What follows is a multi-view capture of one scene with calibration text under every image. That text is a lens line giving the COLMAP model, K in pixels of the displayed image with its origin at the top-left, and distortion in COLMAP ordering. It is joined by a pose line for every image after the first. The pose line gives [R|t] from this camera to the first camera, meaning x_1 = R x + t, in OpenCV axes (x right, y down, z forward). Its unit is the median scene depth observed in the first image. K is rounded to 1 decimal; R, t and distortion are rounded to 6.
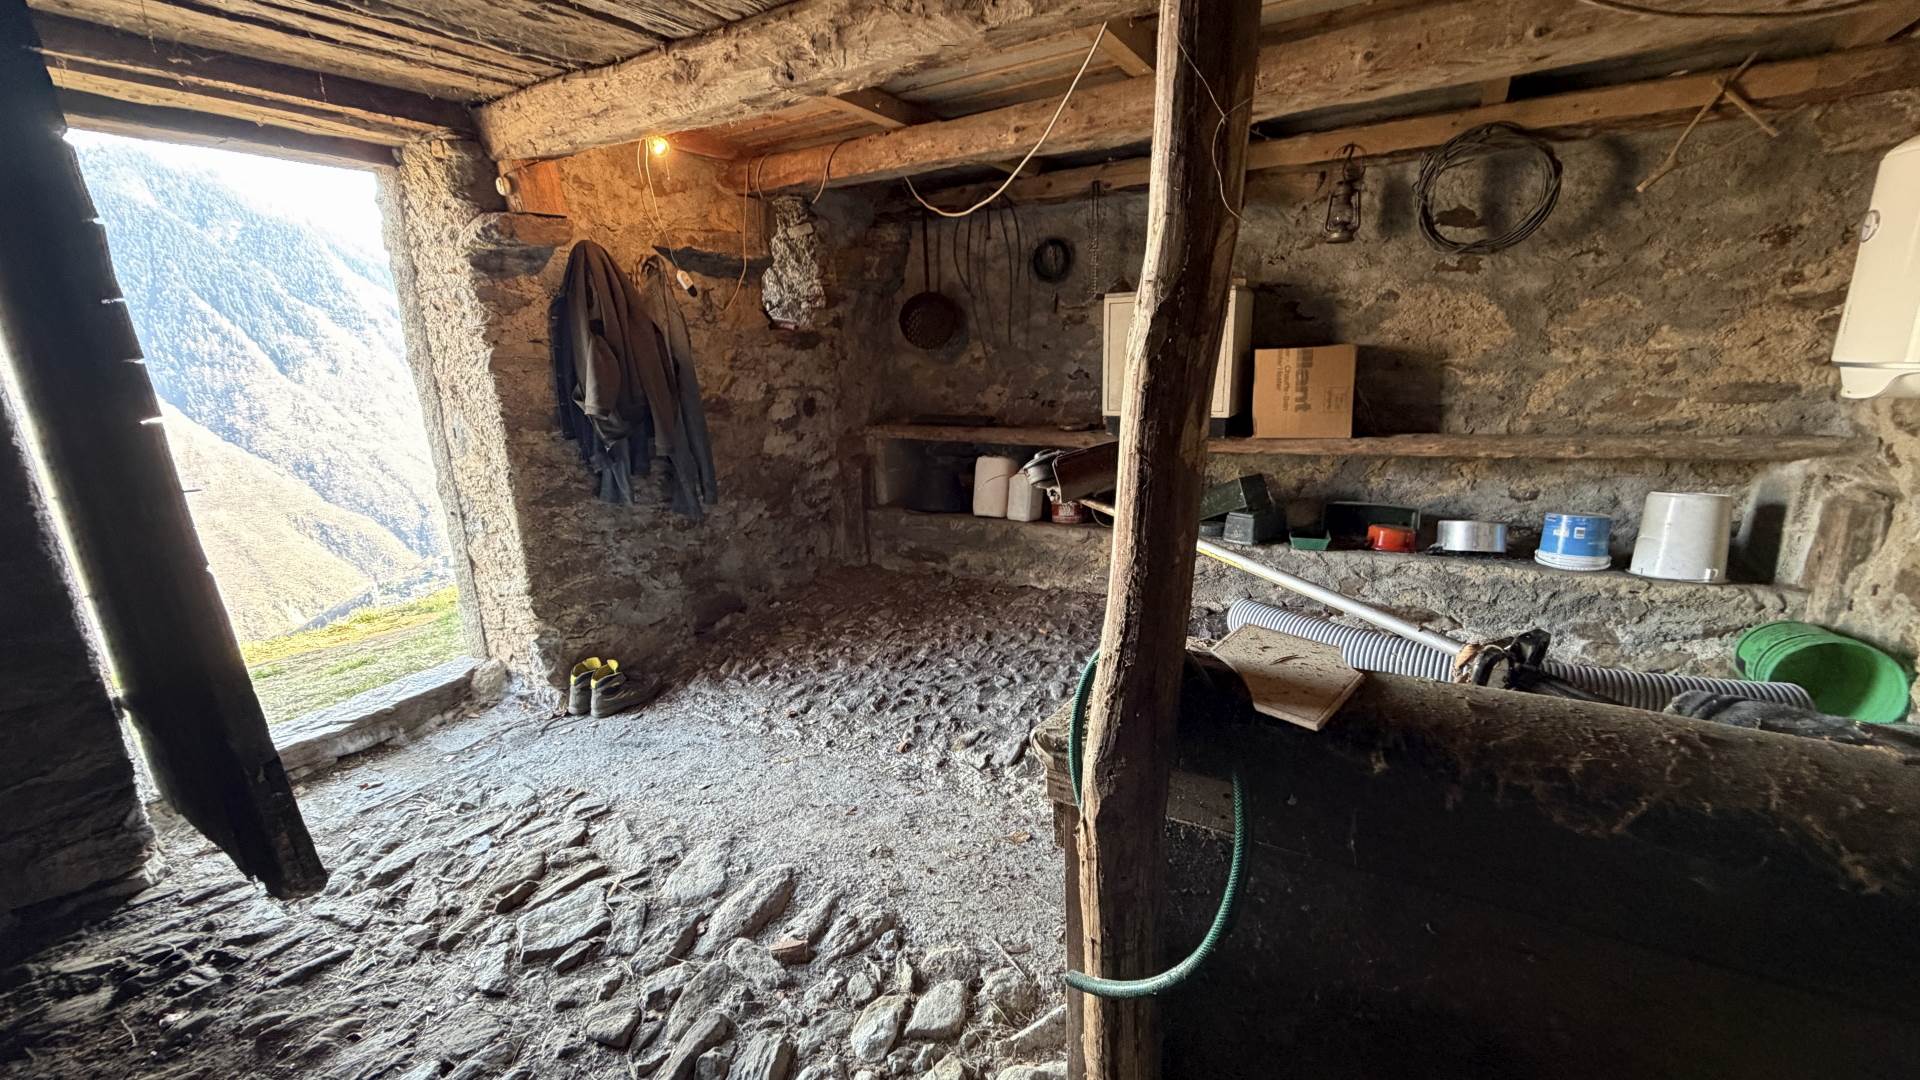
lens RADIAL K [[754.6, 0, 957.7], [0, 754.6, 545.3], [0, 0, 1]] dist [0.001226, 0.000319]
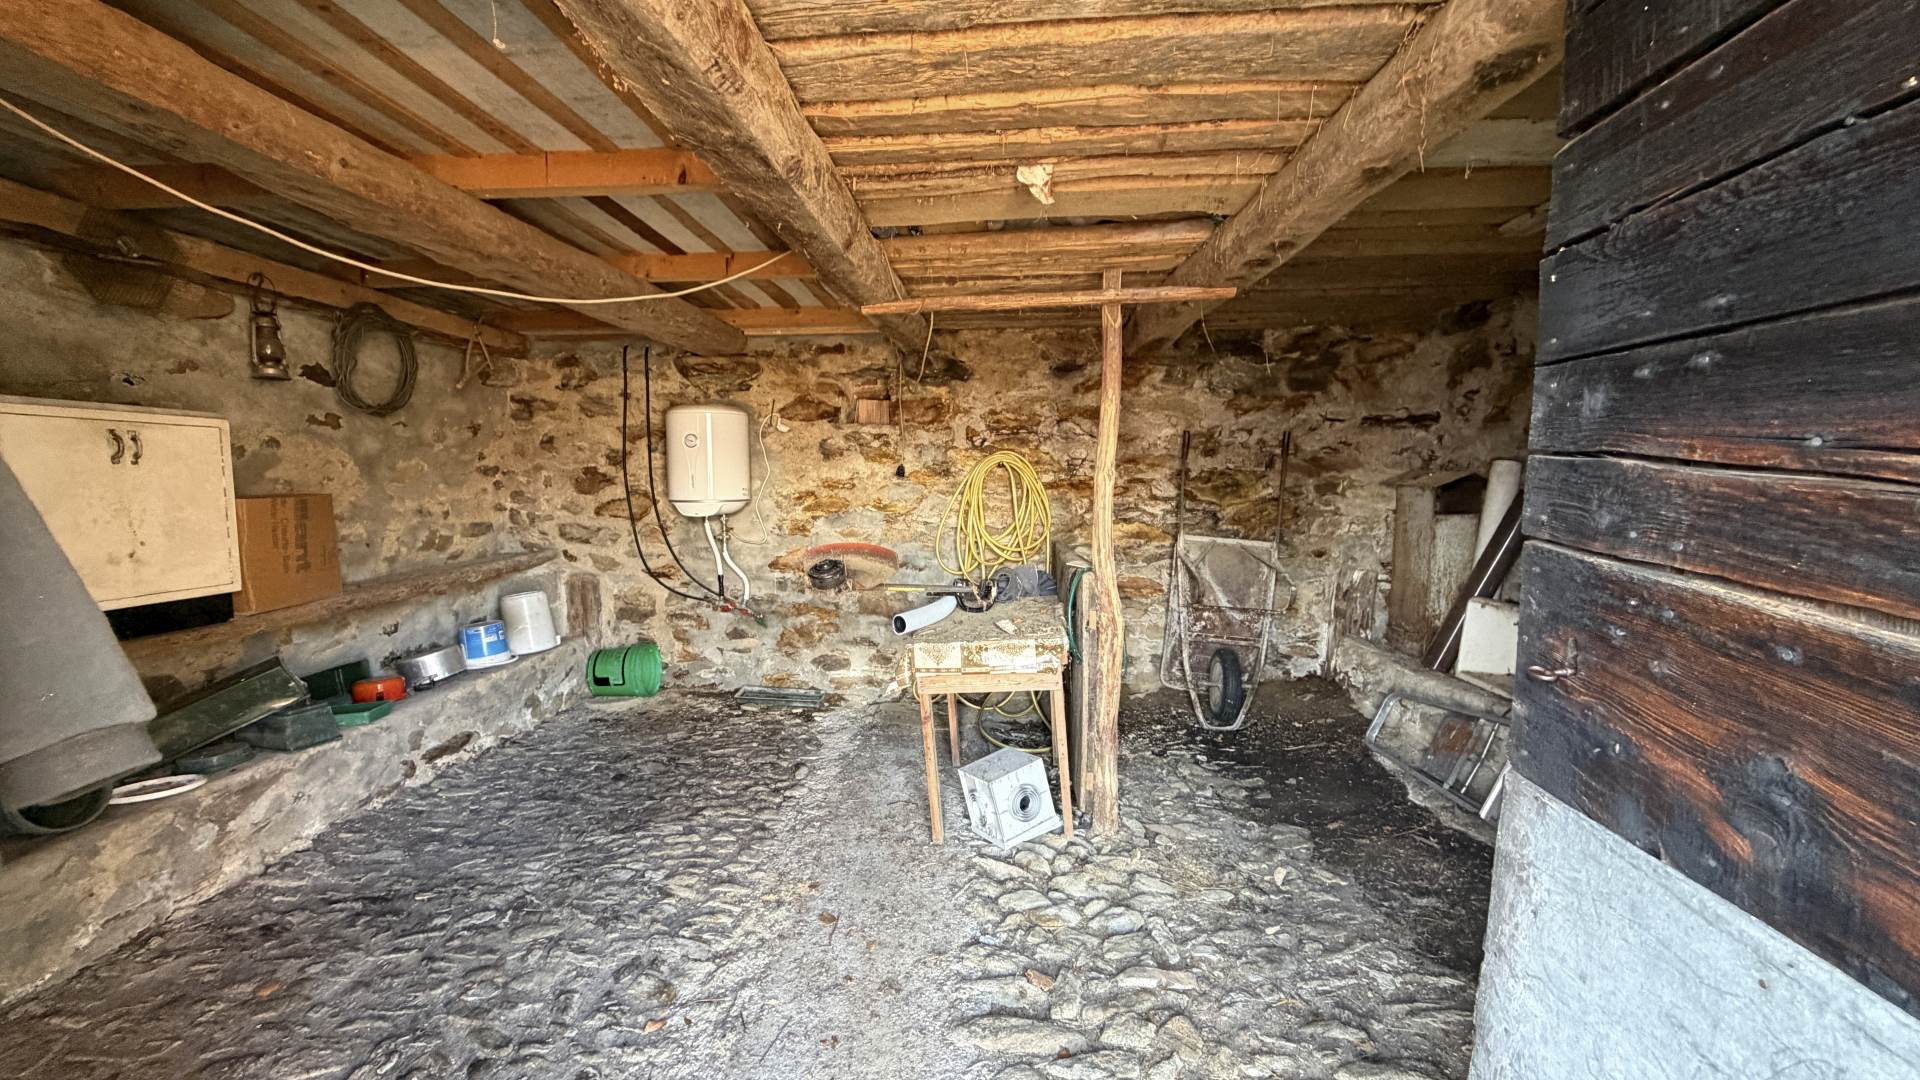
lens RADIAL K [[754.6, 0, 957.6], [0, 754.6, 538.3], [0, 0, 1]] dist [0.001226, 0.000319]
pose [[-0.453847, -0.035953, 0.890354, -0.637432], [0.244807, 0.955708, 0.163379, -0.180082], [-0.856792, 0.292114, -0.424943, 0.760818]]
